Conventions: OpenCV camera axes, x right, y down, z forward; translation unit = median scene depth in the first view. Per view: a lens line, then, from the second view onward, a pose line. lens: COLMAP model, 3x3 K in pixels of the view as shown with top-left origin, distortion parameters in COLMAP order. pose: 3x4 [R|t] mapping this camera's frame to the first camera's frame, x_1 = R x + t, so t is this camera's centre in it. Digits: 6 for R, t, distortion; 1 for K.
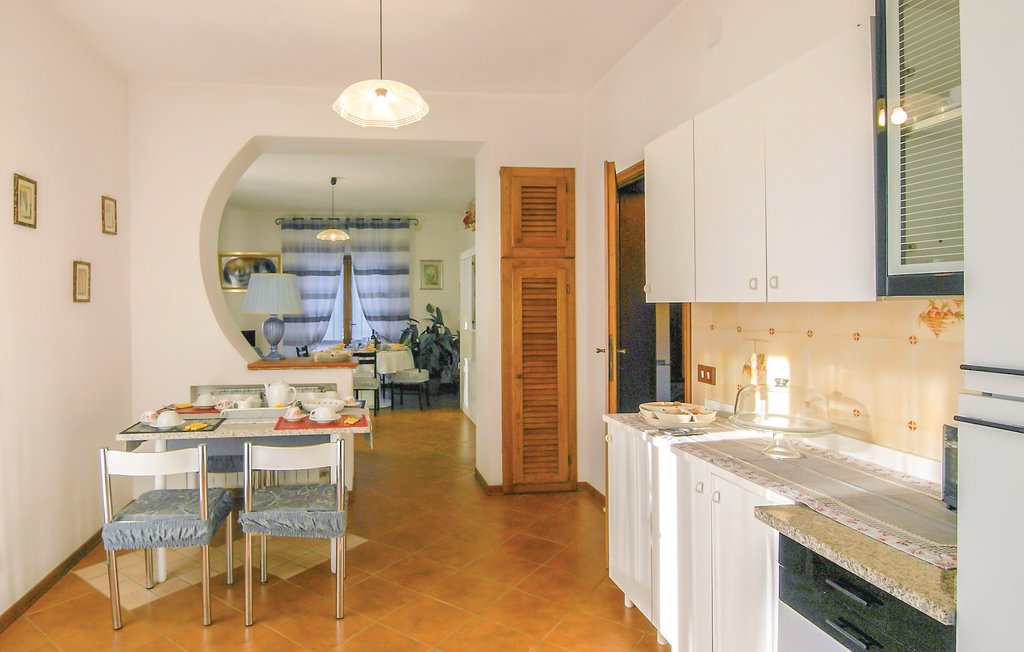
lens RADIAL K [[725.1, 0, 511.4], [0, 725.1, 321.2], [0, 0, 1]] dist [-0.000792, 0.000296]
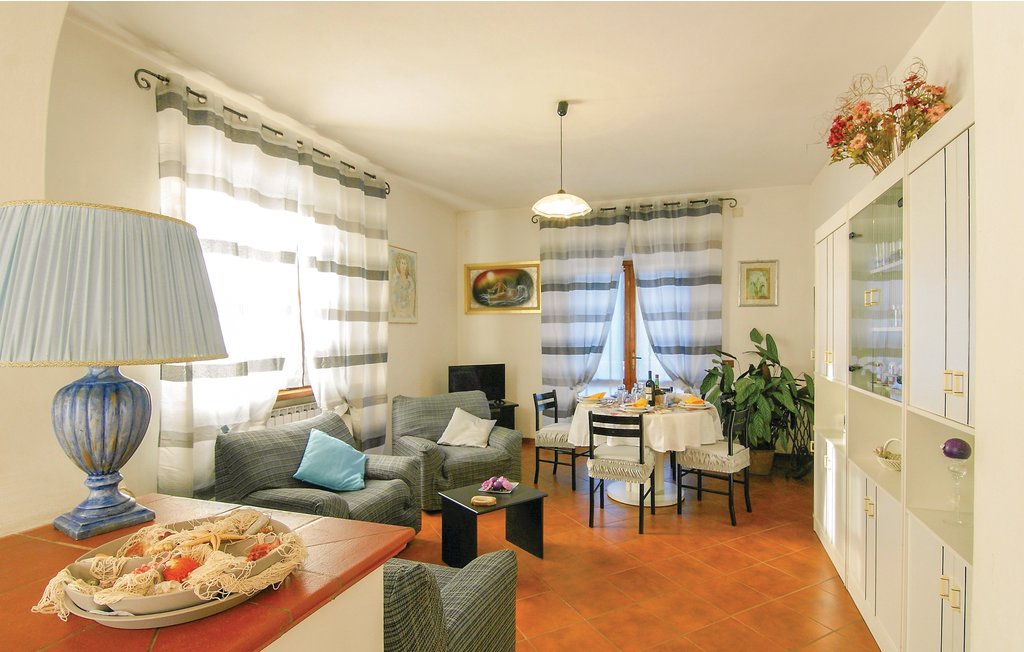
lens RADIAL K [[541.8, 0, 509.9], [0, 541.8, 335.3], [0, 0, 1]] dist [-0.000623, 0.000295]
pose [[0.850386, 0.003851, -0.526145, -0.046858], [-0.011790, 0.999862, -0.011738, -0.010112], [0.526027, 0.016185, 0.850314, 0.495038]]
